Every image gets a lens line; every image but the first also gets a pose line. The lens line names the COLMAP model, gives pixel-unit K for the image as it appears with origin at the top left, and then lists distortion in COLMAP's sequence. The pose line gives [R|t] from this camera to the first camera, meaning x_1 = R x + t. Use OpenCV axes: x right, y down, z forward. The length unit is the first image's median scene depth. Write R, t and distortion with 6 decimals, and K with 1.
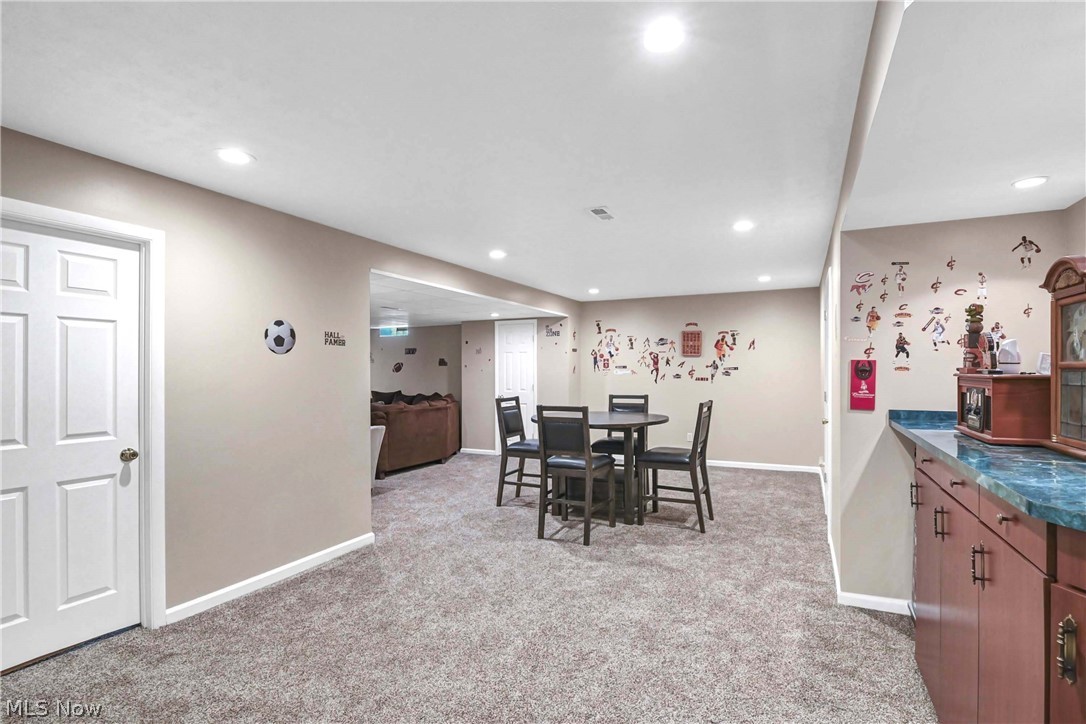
lens RADIAL K [[520.6, 0, 545.8], [0, 520.6, 359.1], [0, 0, 1]] dist [-0.001897, -0.001145]
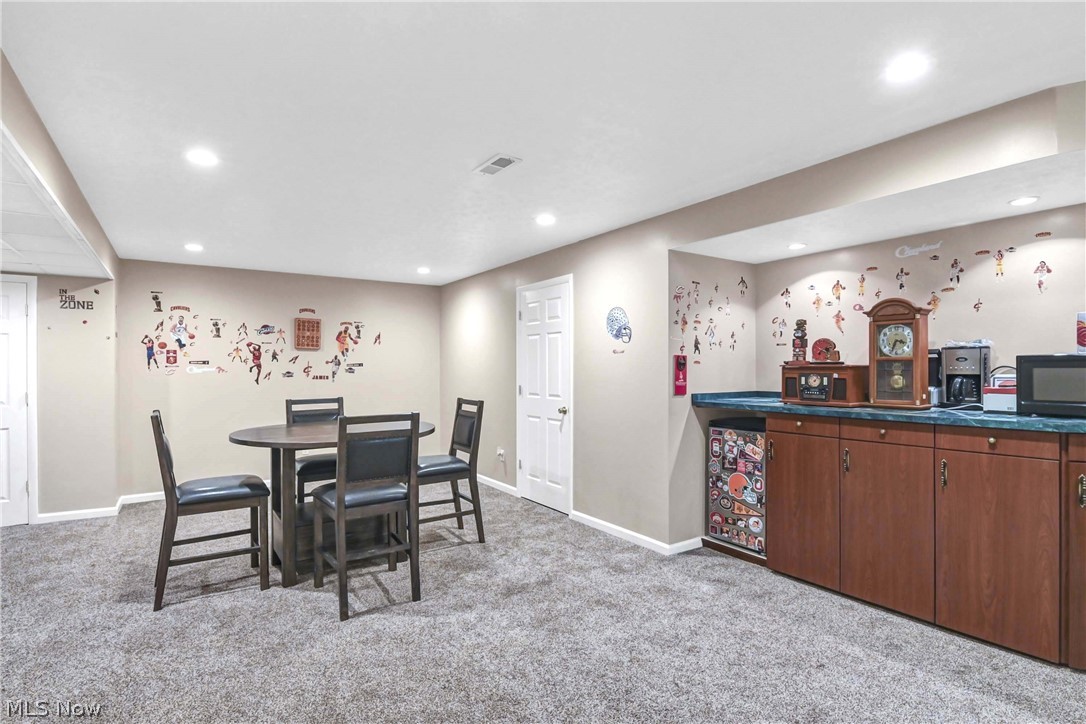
lens RADIAL K [[543.1, 0, 554.2], [0, 543.1, 361.8], [0, 0, 1]] dist [-0.000263, -0.003304]
pose [[0.493705, 0.008273, 0.869590, -0.280831], [-0.014180, 0.999898, -0.001462, 0.009598], [-0.869514, -0.011609, 0.493772, 0.255217]]
